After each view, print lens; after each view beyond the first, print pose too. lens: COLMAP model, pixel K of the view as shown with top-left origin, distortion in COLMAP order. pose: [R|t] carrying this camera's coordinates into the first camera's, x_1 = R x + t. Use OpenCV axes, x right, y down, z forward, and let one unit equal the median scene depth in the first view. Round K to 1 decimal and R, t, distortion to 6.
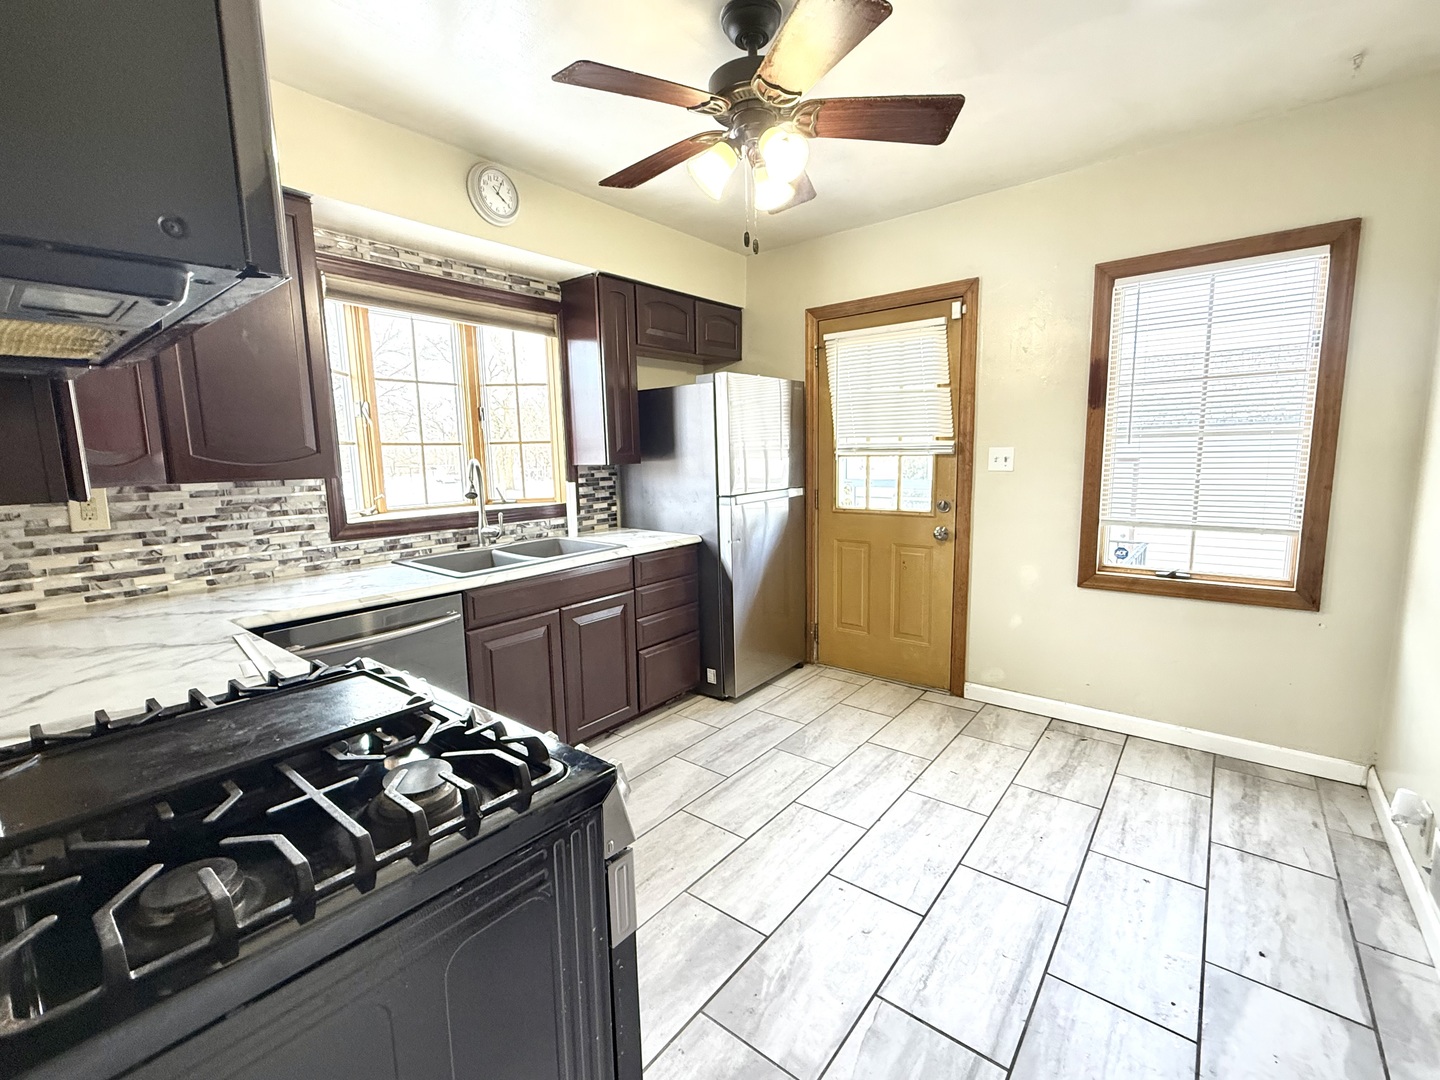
lens RADIAL K [[621.8, 0, 721.5], [0, 621.8, 537.7], [0, 0, 1]] dist [0.000256, -0.000011]
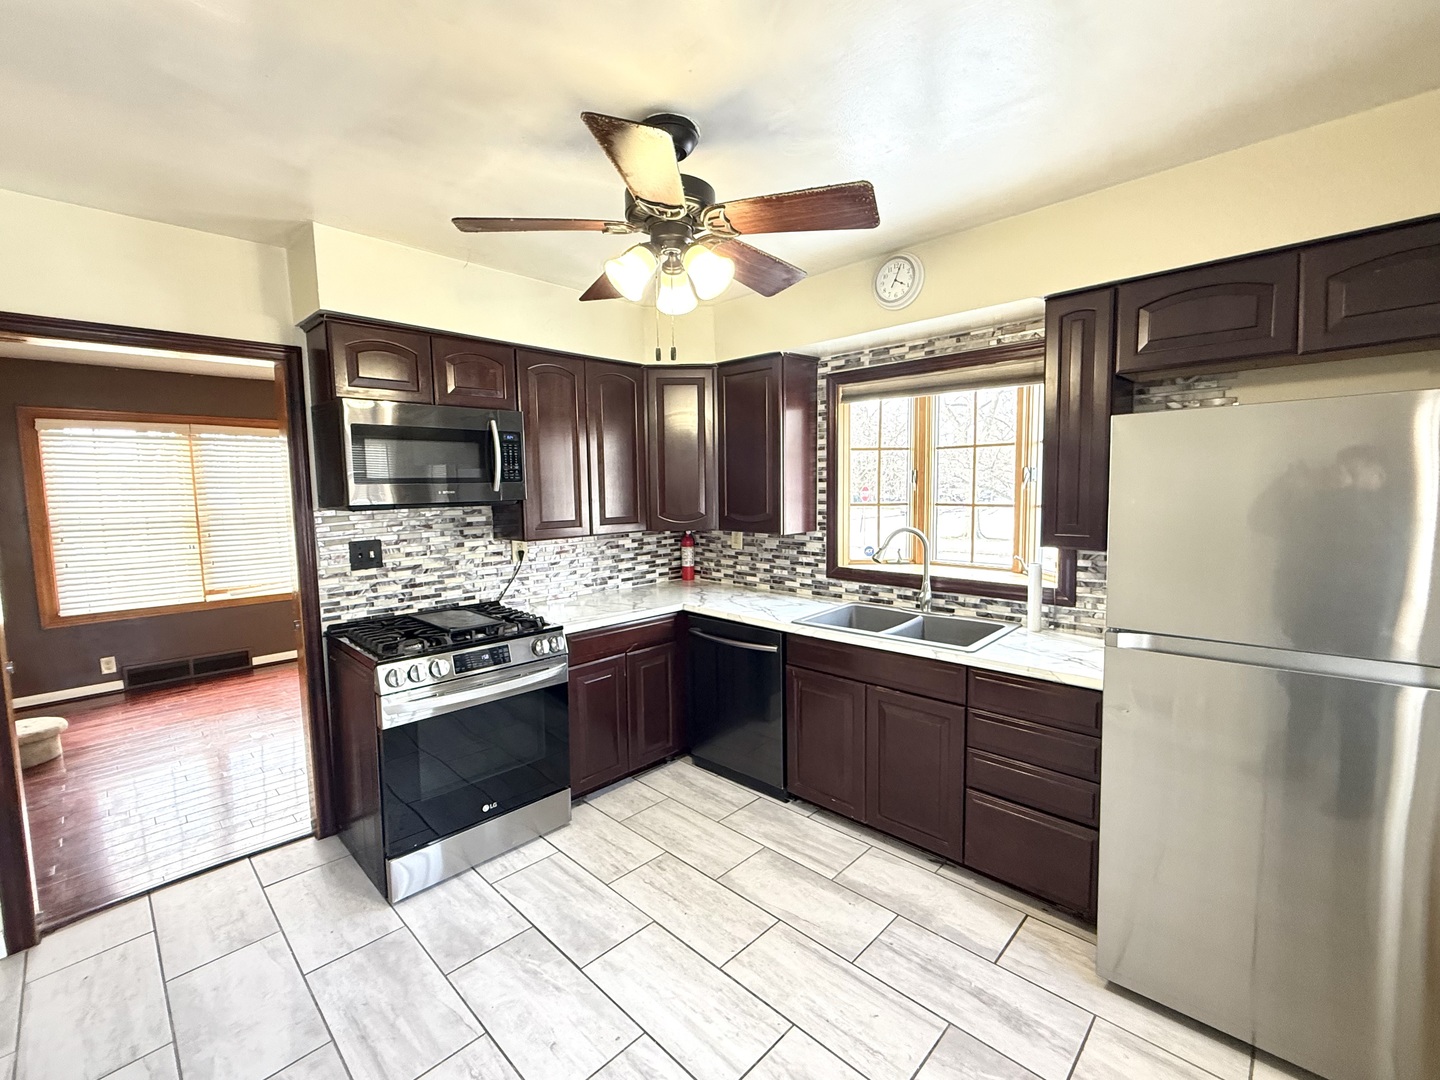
lens RADIAL K [[621.8, 0, 718.1], [0, 621.8, 543.7], [0, 0, 1]] dist [0.000256, -0.000011]
pose [[-0.100251, 0.095875, -0.990332, 0.774234], [-0.135734, 0.984723, 0.109072, -0.188920], [0.985660, 0.145356, -0.085706, 0.878633]]
